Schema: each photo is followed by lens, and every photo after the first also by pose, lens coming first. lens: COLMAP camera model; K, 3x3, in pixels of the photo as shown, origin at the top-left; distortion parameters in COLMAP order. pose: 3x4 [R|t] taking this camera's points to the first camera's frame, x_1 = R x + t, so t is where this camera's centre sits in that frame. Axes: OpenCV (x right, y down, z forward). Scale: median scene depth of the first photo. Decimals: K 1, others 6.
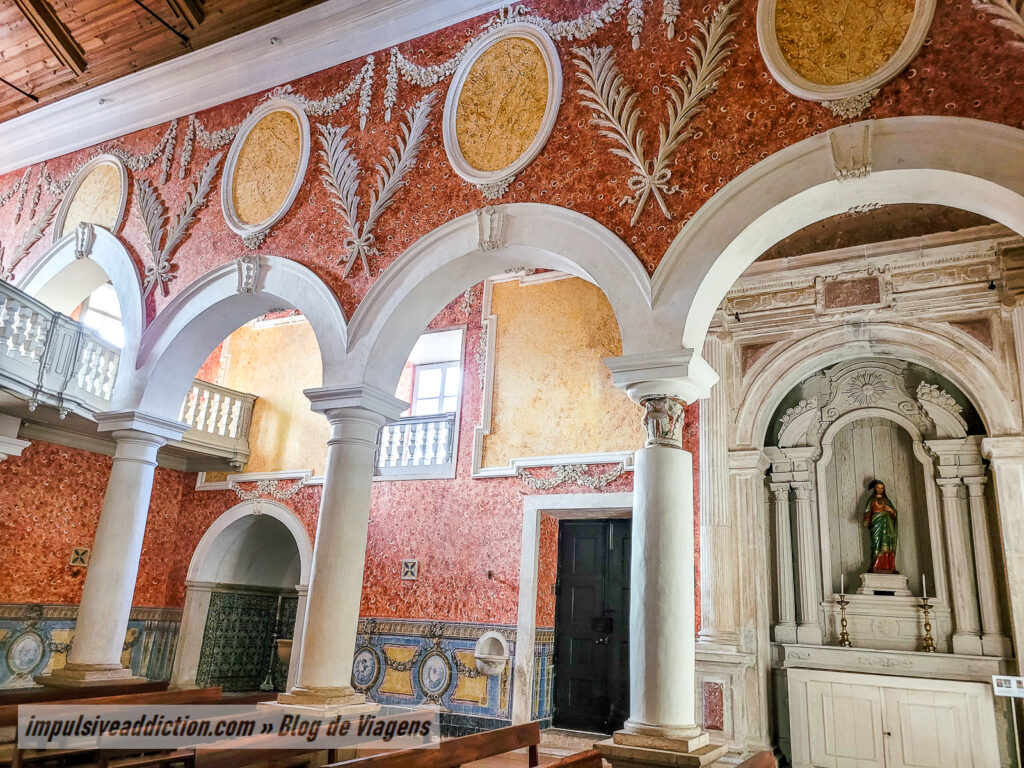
lens RADIAL K [[770.7, 0, 520.6], [0, 770.7, 383.7], [0, 0, 1]] dist [0.062199, -0.039893]
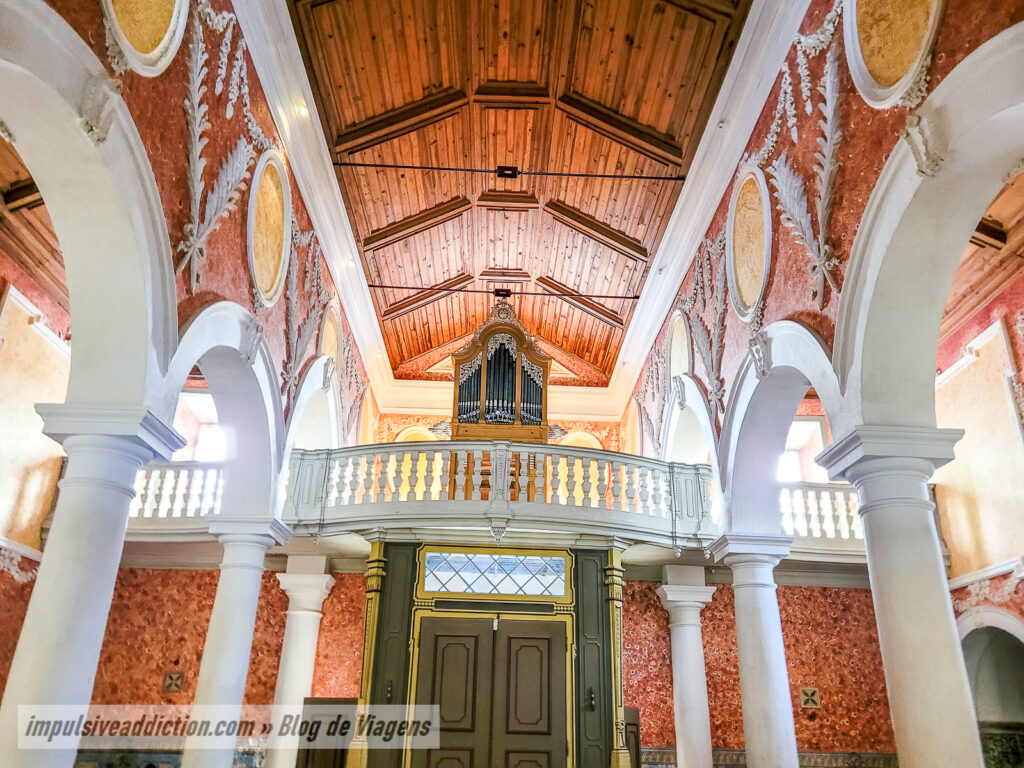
lens RADIAL K [[770.7, 0, 520.7], [0, 770.7, 398.0], [0, 0, 1]] dist [0.062199, -0.039893]
pose [[0.490819, -0.382016, -0.783045, 0.183686], [0.253825, 0.922460, -0.290931, 0.087234], [0.833468, -0.055962, 0.549726, 0.248353]]
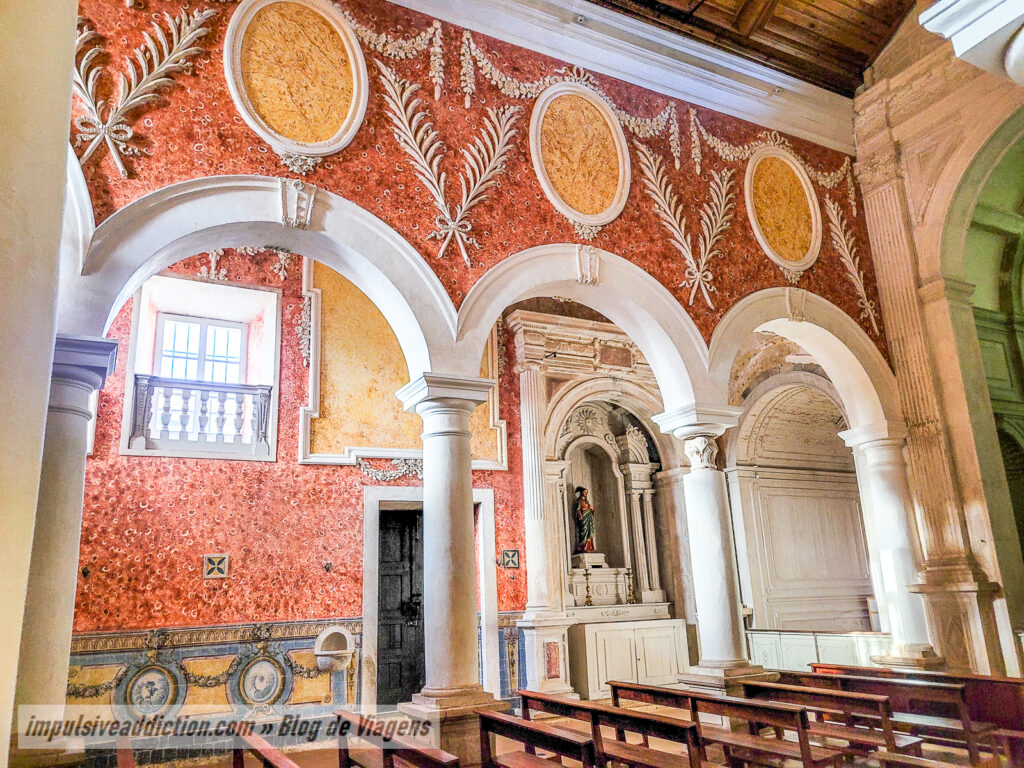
lens RADIAL K [[770.7, 0, 530.4], [0, 770.7, 384.0], [0, 0, 1]] dist [0.062199, -0.039893]
pose [[0.565658, 0.151354, 0.810632, -0.768343], [-0.172260, 0.983013, -0.063336, 0.047250], [-0.806448, -0.103813, 0.582121, 0.293255]]
